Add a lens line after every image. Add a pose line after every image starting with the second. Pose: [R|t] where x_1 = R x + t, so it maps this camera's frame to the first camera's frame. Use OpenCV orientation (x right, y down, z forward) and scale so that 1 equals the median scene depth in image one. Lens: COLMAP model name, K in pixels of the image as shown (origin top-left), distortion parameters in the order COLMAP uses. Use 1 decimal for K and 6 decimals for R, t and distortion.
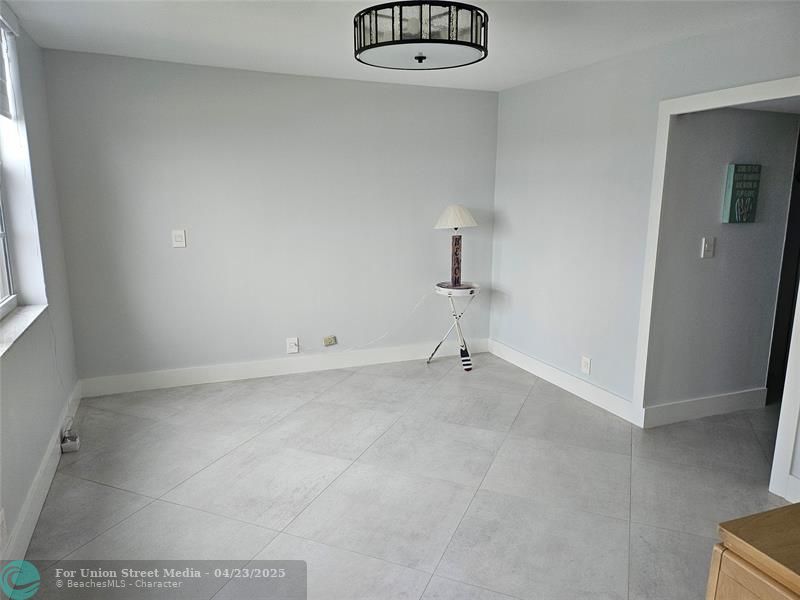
lens RADIAL K [[559.5, 0, 407.7], [0, 559.5, 302.0], [0, 0, 1]] dist [0.054033, -0.059445]
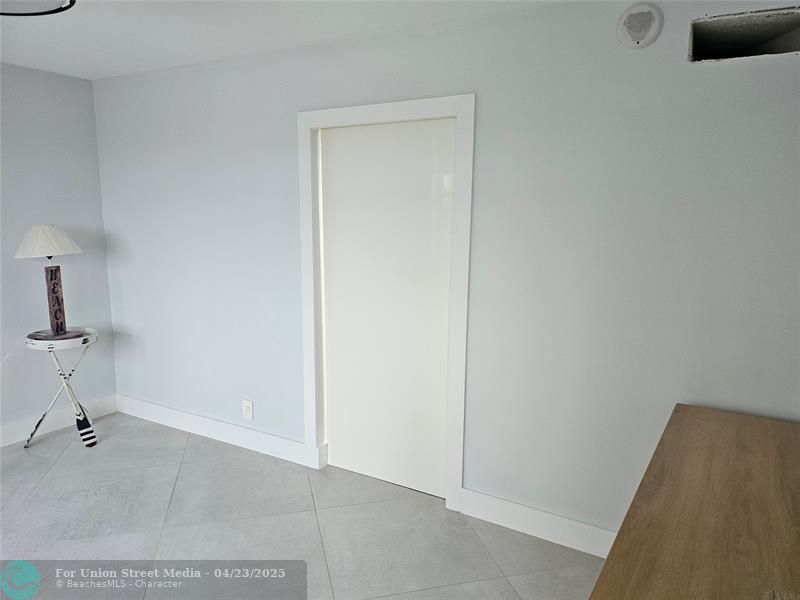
lens RADIAL K [[559.5, 0, 403.2], [0, 559.5, 295.0], [0, 0, 1]] dist [0.054033, -0.059445]
pose [[0.800375, -0.098293, 0.591387, 0.013444], [0.114072, 0.993415, 0.010730, -0.037633], [-0.588547, 0.058873, 0.806317, 0.131460]]
